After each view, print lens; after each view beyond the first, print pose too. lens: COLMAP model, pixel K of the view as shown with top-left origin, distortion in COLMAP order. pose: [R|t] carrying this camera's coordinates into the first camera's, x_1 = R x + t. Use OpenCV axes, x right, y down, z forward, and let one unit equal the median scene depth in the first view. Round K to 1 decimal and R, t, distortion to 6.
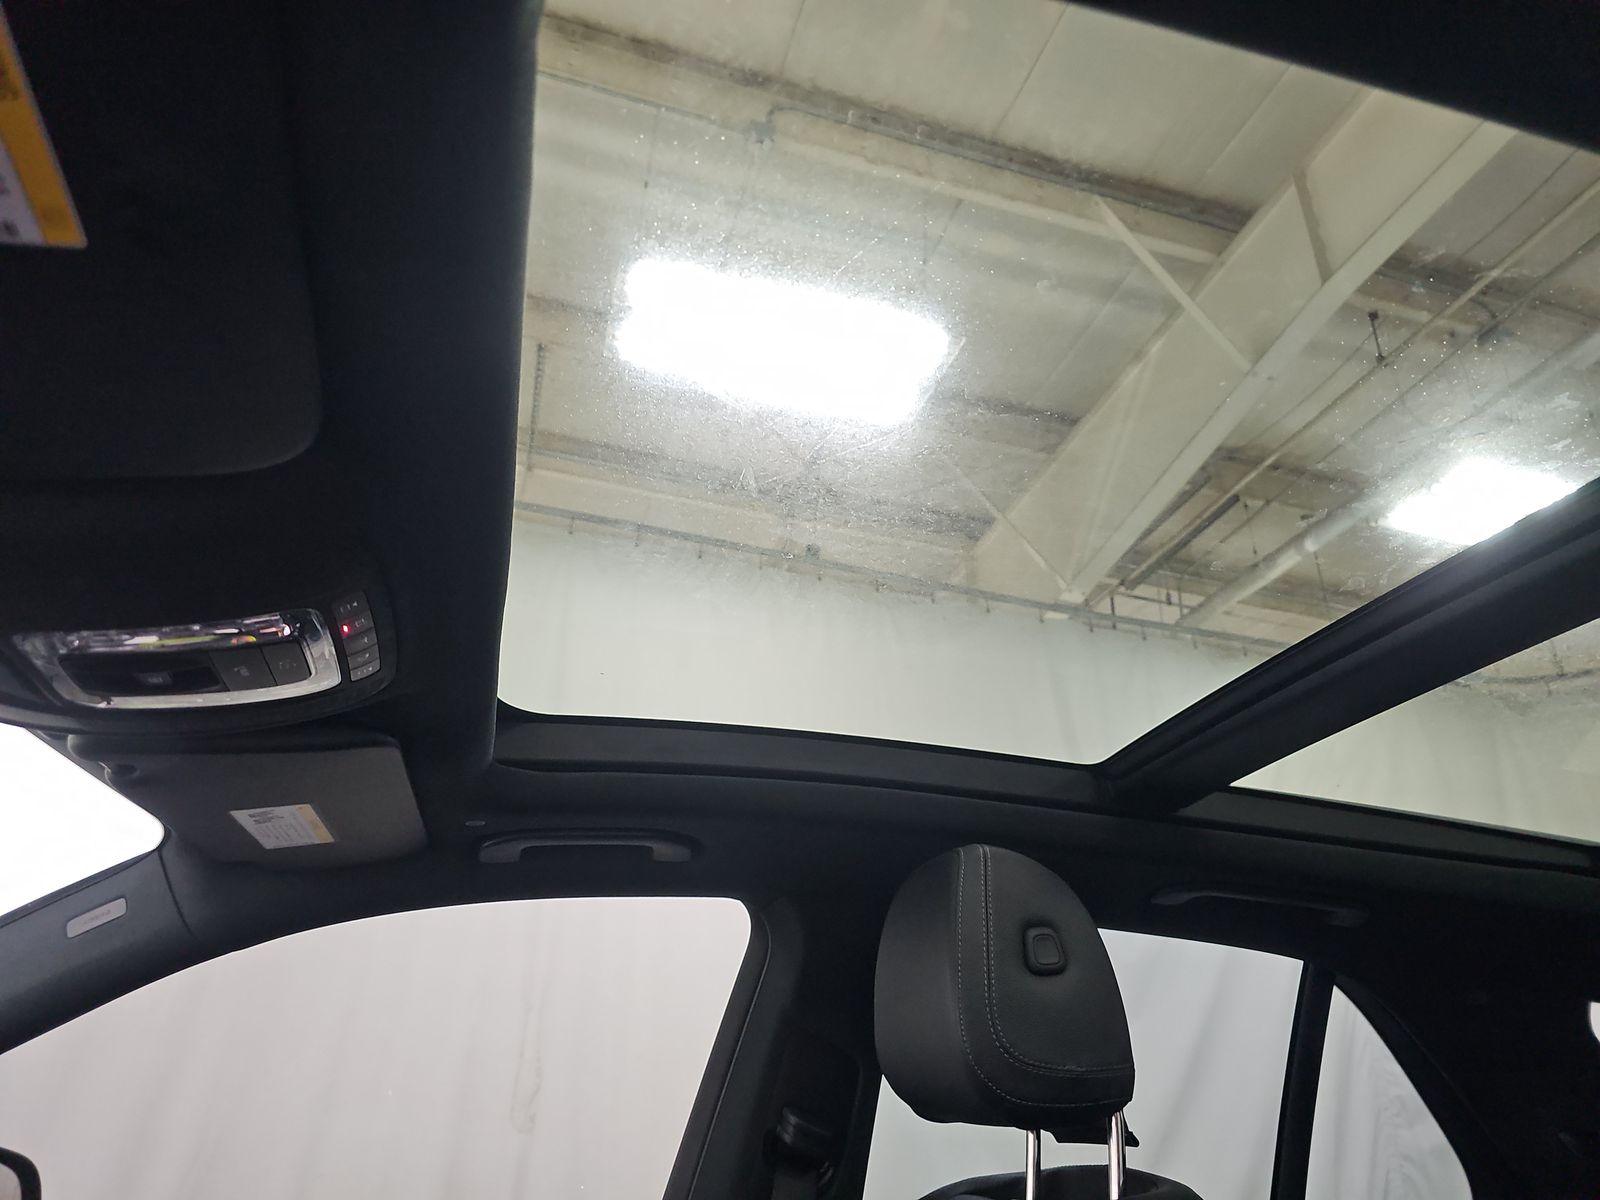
lens RADIAL K [[1066.9, 0, 796.4], [0, 1066.9, 594.6], [0, 0, 1]] dist [0.037527, -0.016753]
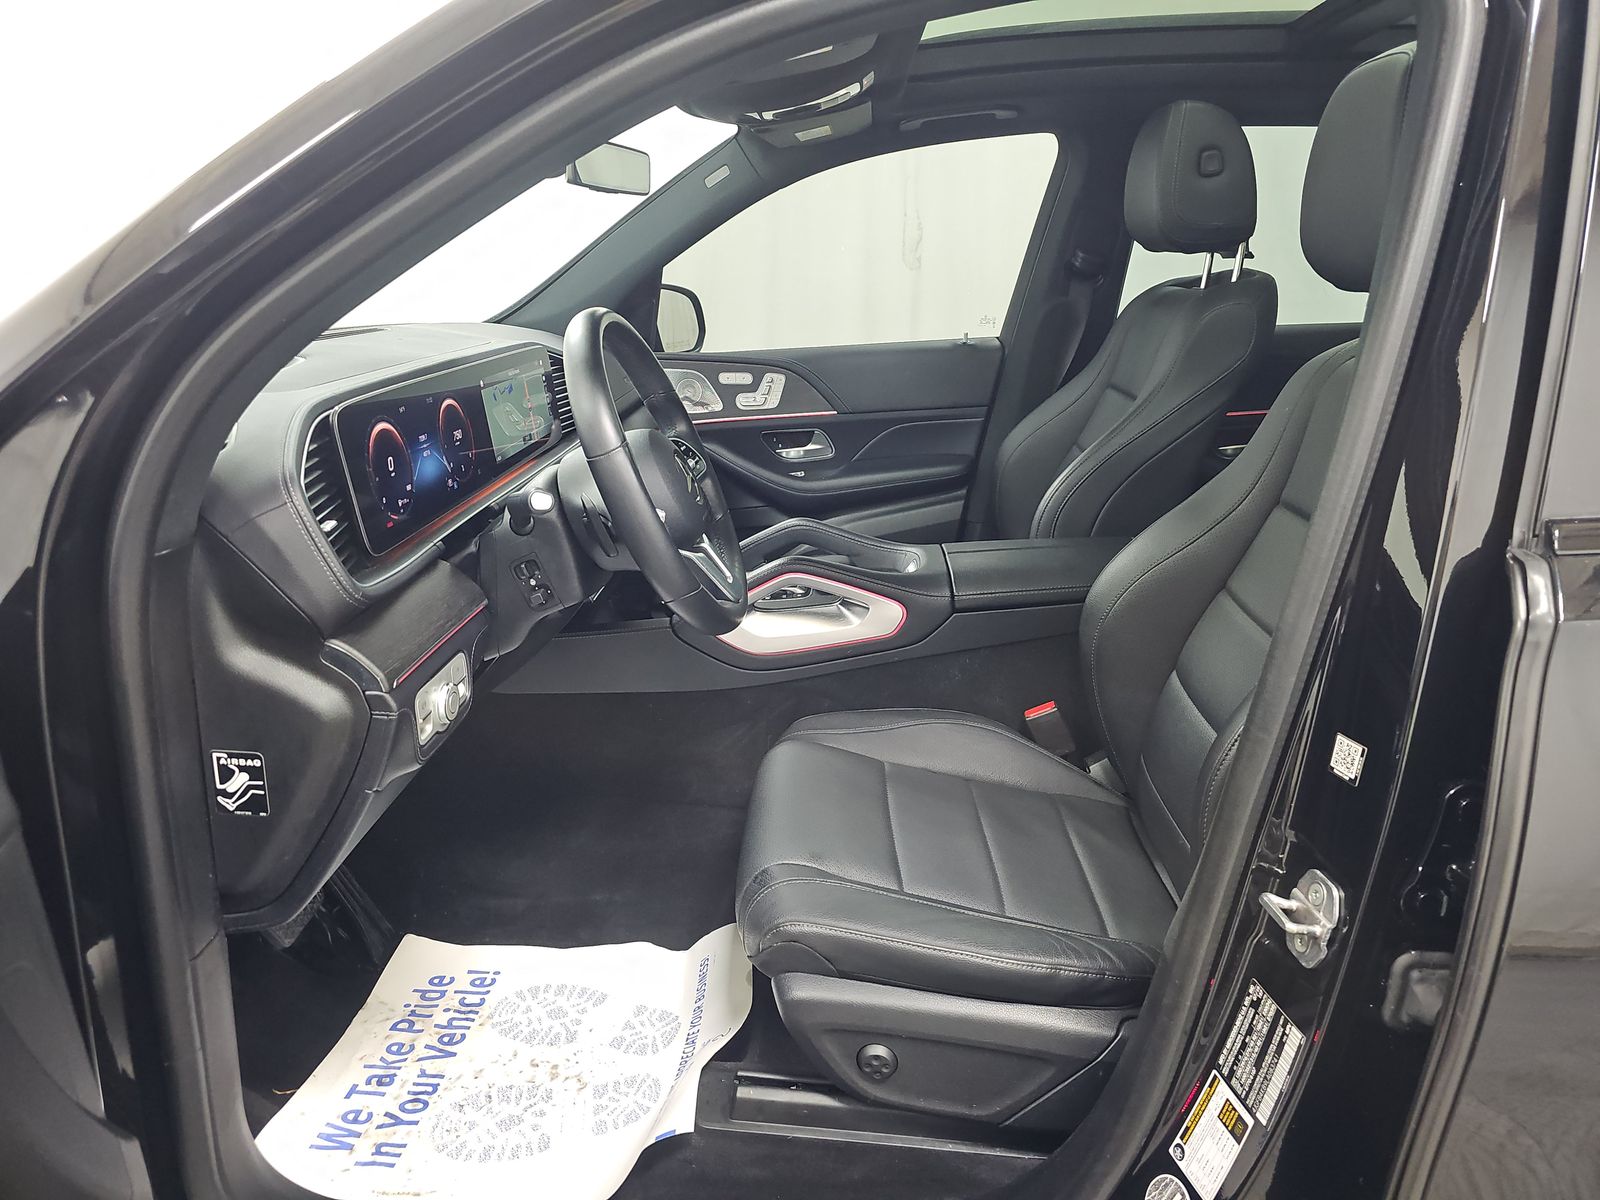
lens RADIAL K [[1066.9, 0, 796.8], [0, 1066.9, 596.8], [0, 0, 1]] dist [0.037527, -0.016753]
pose [[0.951214, 0.046795, -0.304961, 0.133929], [0.176777, 0.727436, 0.663013, -0.424417], [0.252866, -0.684578, 0.683675, -0.847834]]
